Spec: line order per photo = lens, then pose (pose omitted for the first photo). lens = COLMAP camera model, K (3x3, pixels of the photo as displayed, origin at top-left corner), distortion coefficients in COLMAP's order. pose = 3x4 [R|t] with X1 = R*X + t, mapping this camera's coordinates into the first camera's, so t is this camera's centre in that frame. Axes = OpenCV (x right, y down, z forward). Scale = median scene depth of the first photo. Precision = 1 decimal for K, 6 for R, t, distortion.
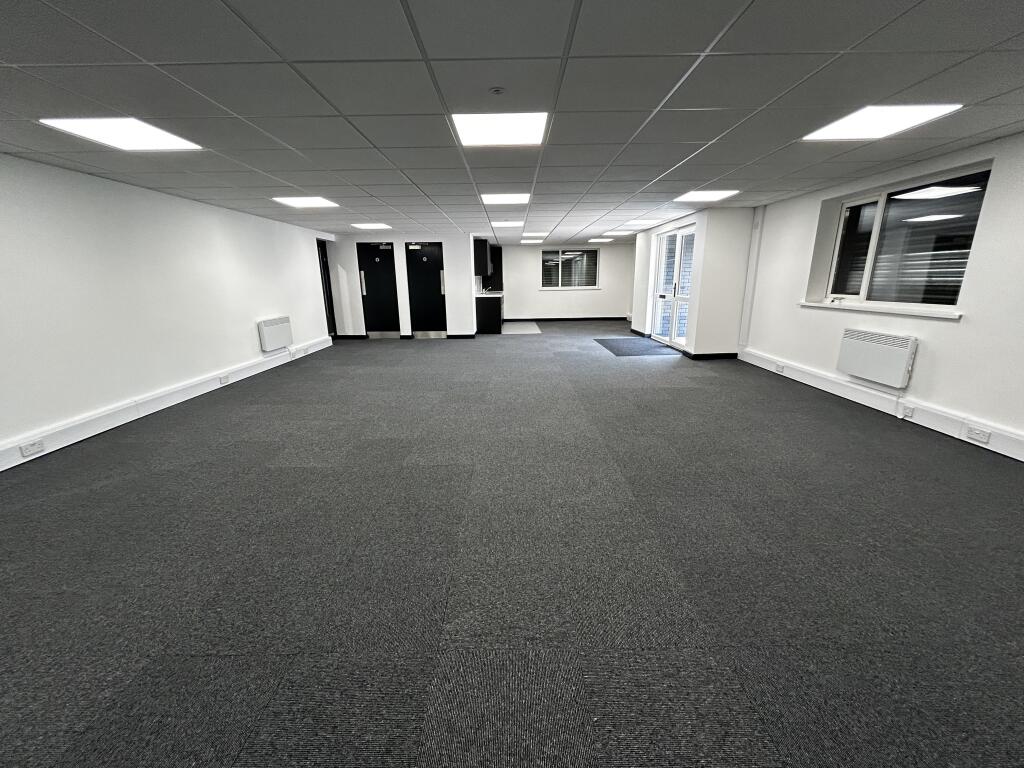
lens RADIAL K [[409.6, 0, 512.0], [0, 409.6, 384.0], [0, 0, 1]] dist [-0.001283, 0.000012]
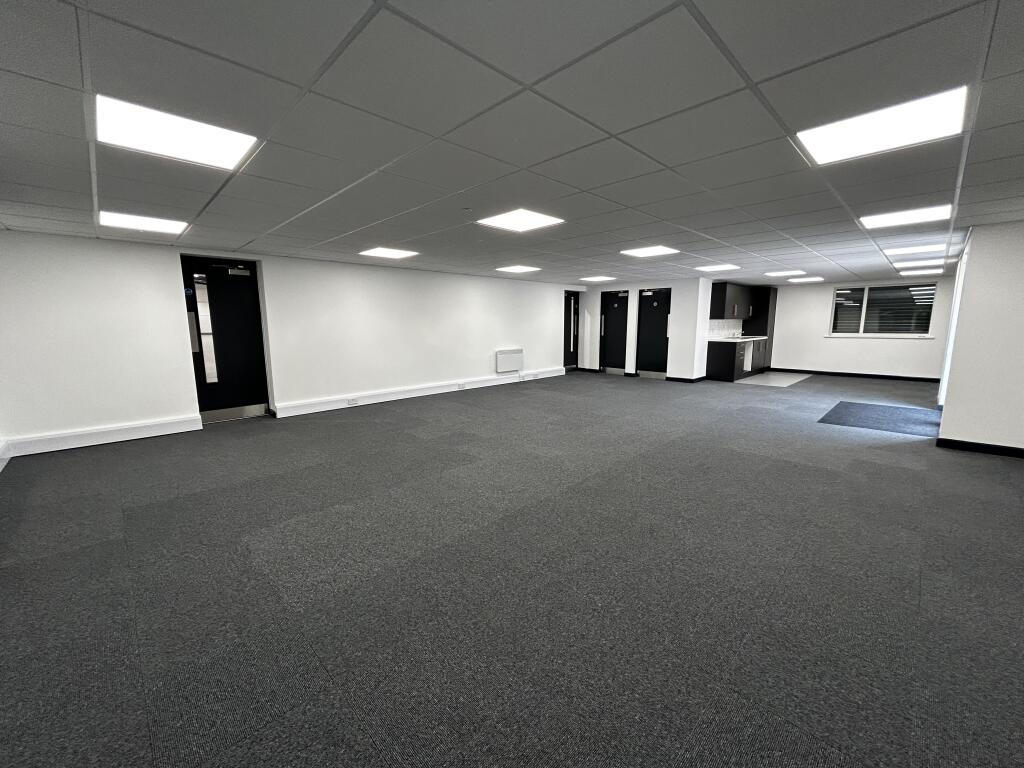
lens RADIAL K [[408.5, 0, 512.0], [0, 408.5, 384.0], [0, 0, 1]] dist [0.003317, -0.000048]
pose [[0.701220, 0.116398, -0.703379, 0.299272], [-0.182442, 0.983029, -0.019206, -0.013849], [0.689207, 0.141793, 0.710555, 0.022379]]
